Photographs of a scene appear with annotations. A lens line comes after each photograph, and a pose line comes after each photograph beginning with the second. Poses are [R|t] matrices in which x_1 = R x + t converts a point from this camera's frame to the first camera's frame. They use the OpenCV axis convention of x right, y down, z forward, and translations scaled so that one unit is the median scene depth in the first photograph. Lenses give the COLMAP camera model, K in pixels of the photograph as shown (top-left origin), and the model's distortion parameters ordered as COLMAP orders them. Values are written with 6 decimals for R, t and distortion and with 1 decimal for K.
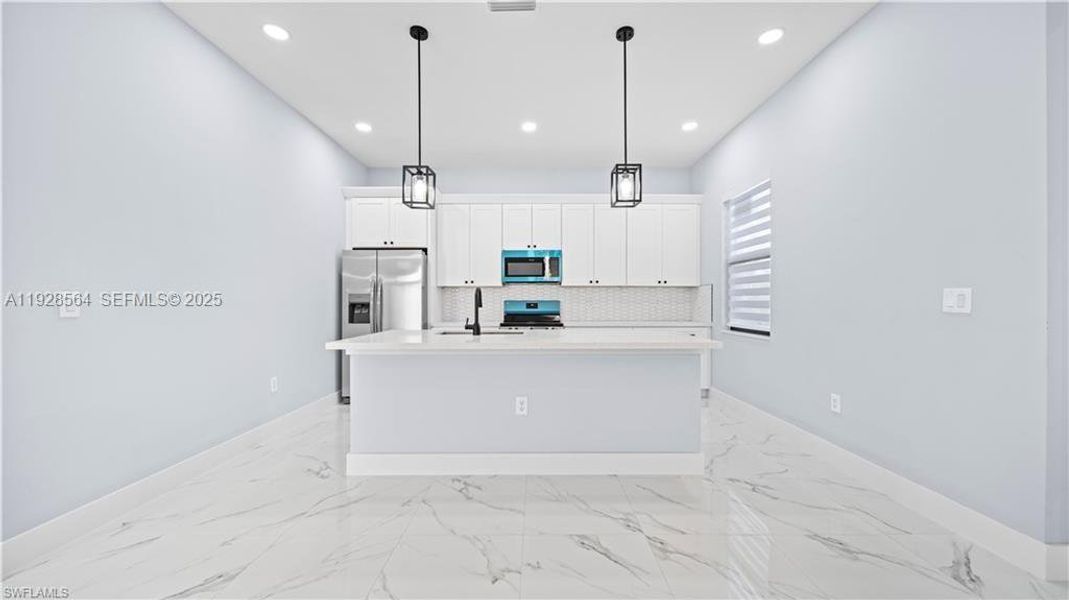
lens RADIAL K [[426.8, 0, 534.5], [0, 426.8, 300.0], [0, 0, 1]] dist [-0.000163, -0.000190]
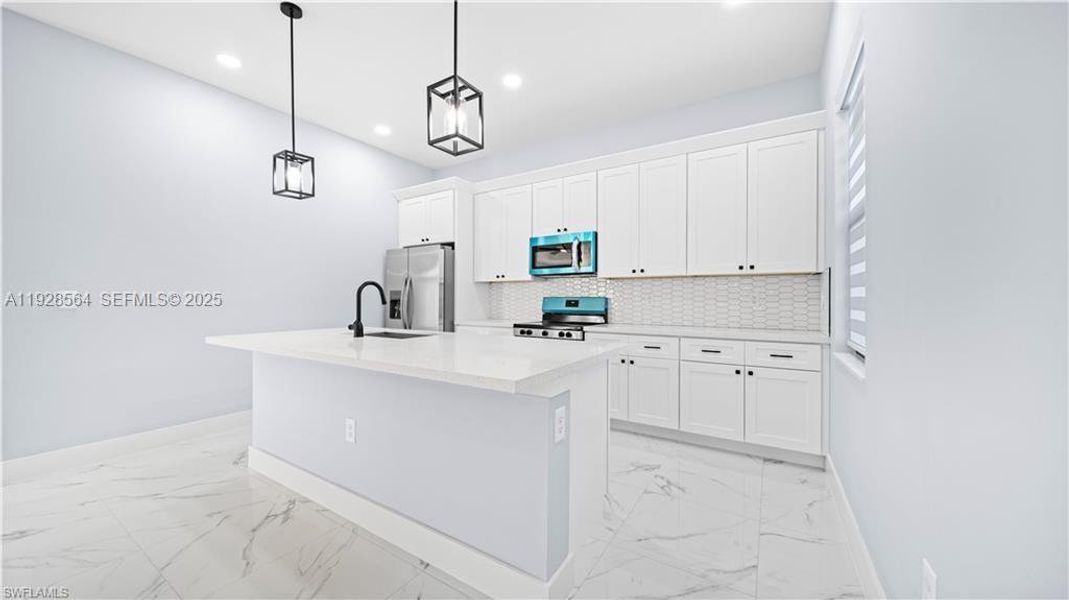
lens RADIAL K [[403.9, 0, 532.4], [0, 403.9, 306.8], [0, 0, 1]] dist [-0.011387, 0.000101]
pose [[0.816092, 0.017278, -0.577663, 0.395044], [0.006230, 0.999232, 0.038688, -0.010565], [0.577888, -0.035172, 0.815358, 0.342807]]
